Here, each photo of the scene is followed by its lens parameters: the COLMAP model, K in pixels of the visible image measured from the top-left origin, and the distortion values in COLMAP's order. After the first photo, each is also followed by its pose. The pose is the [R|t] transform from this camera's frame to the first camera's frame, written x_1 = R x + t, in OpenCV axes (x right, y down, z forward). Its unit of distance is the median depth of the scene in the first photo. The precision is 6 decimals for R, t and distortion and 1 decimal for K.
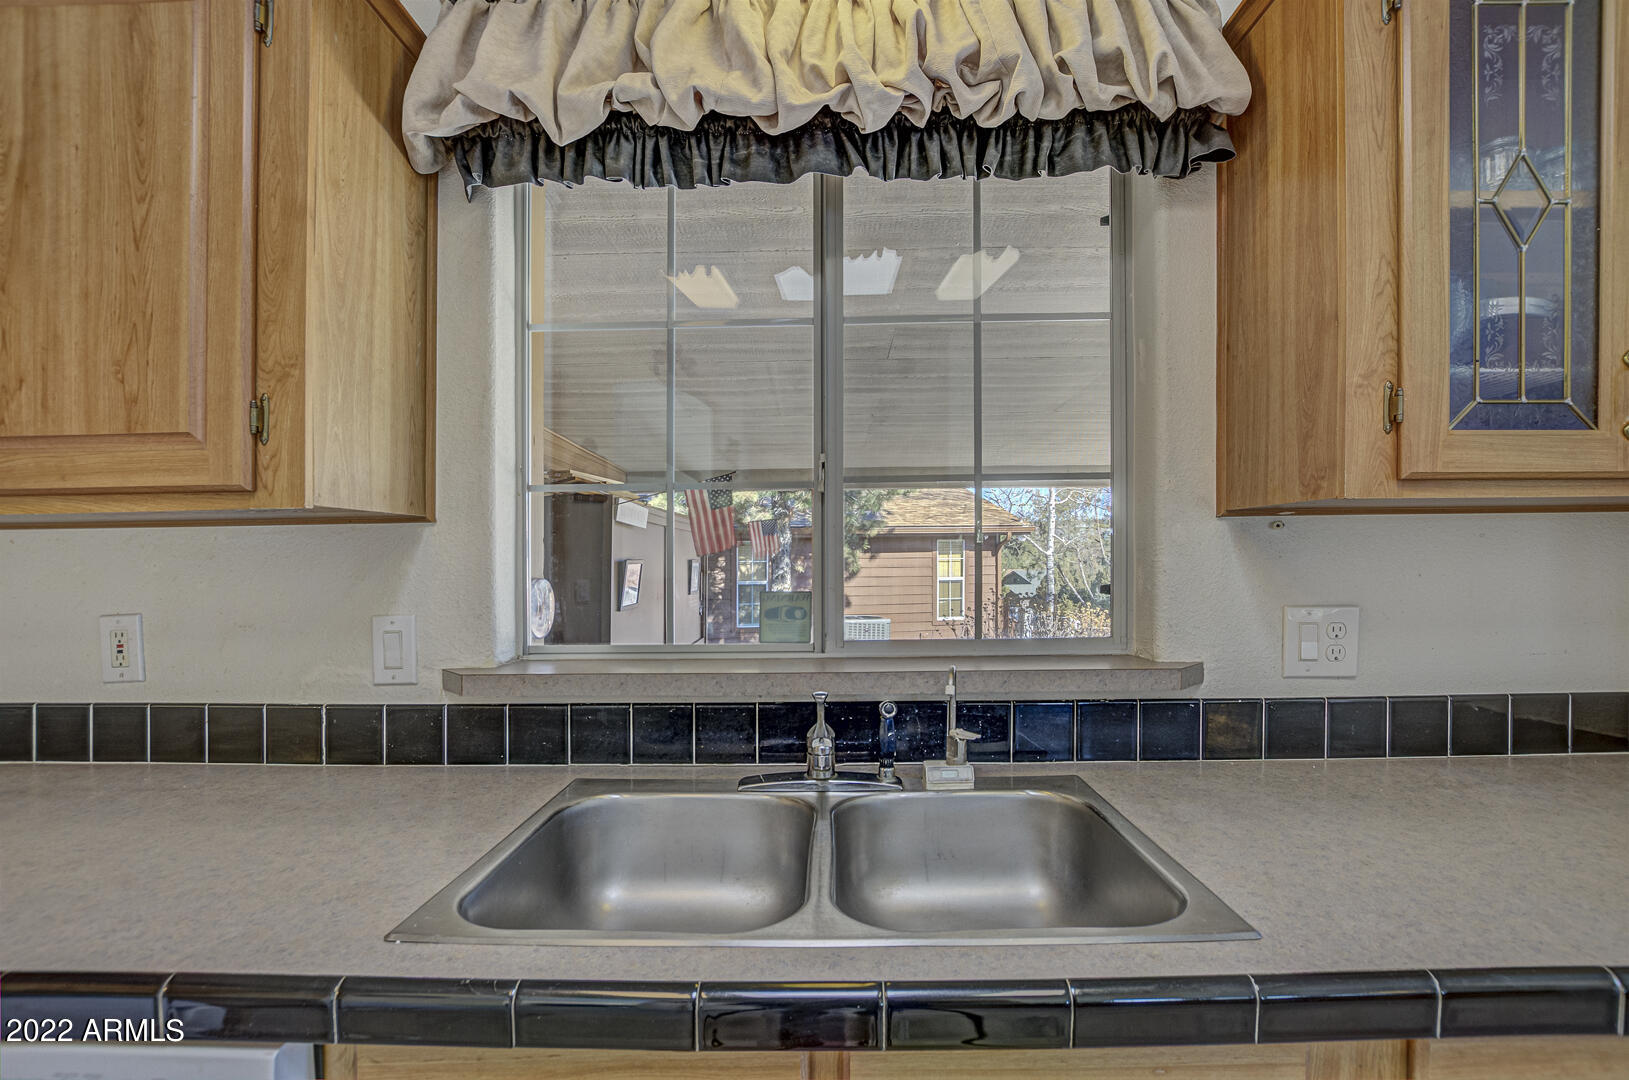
lens RADIAL K [[734.7, 0, 814.5], [0, 734.7, 540.0], [0, 0, 1]] dist [-0.015829, 0.000371]
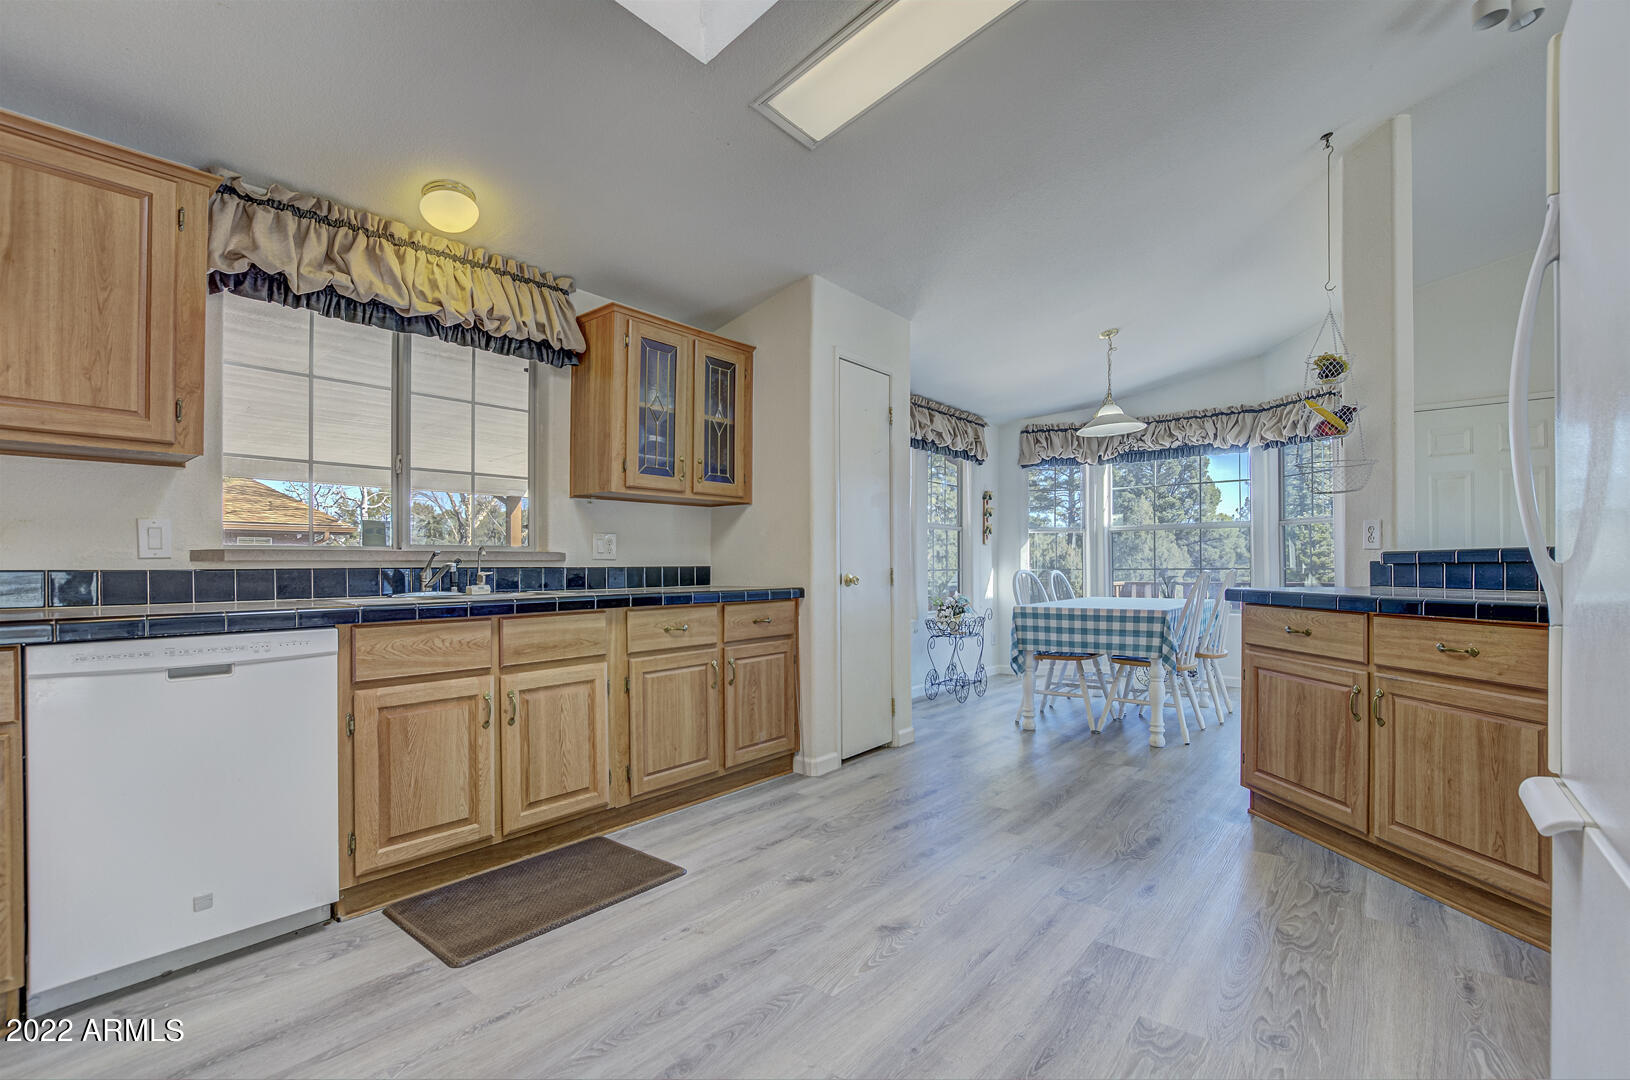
lens RADIAL K [[694.1, 0, 807.8], [0, 694.1, 550.1], [0, 0, 1]] dist [0.000019, -0.000140]
pose [[0.617189, 0.014957, 0.786673, -1.017340], [-0.004894, 0.999873, -0.015171, 0.218318], [-0.786800, 0.005513, 0.617184, -1.399885]]
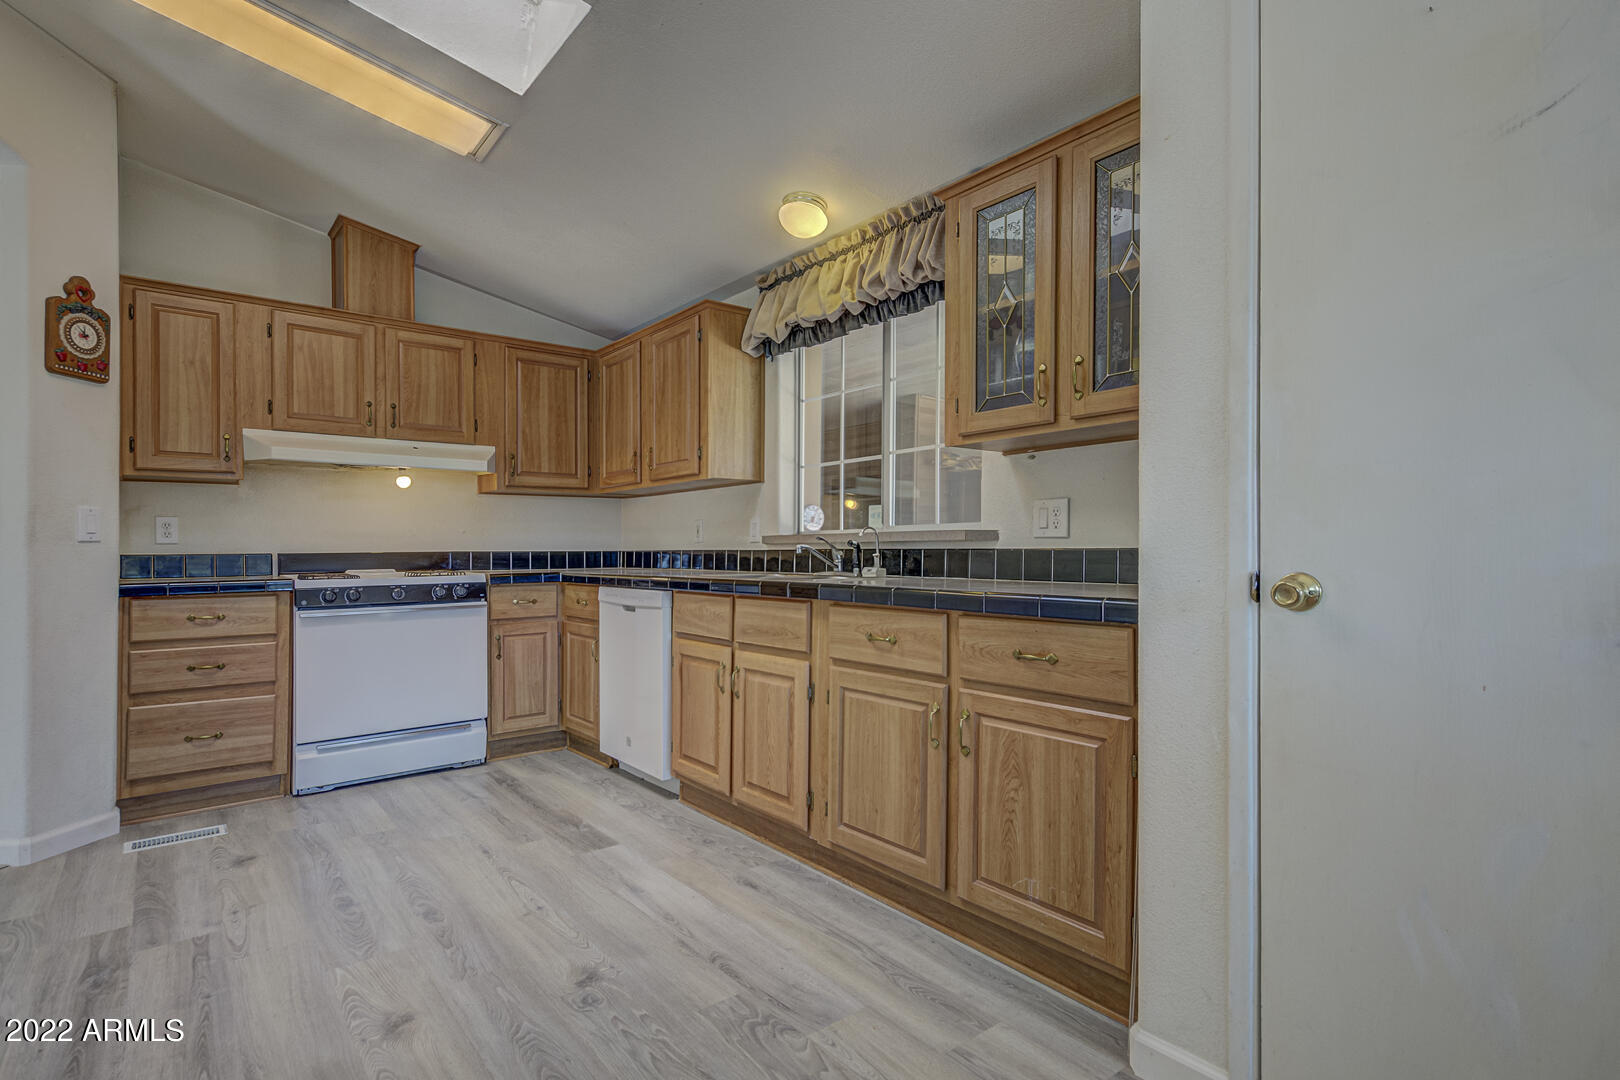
lens RADIAL K [[820.1, 0, 813.8], [0, 820.1, 505.8], [0, 0, 1]] dist [0.022772, -0.000146]
pose [[0.653844, -0.040687, -0.755535, 2.148824], [0.012544, 0.998999, -0.042942, 0.219065], [0.756525, 0.018600, 0.653700, -0.962829]]
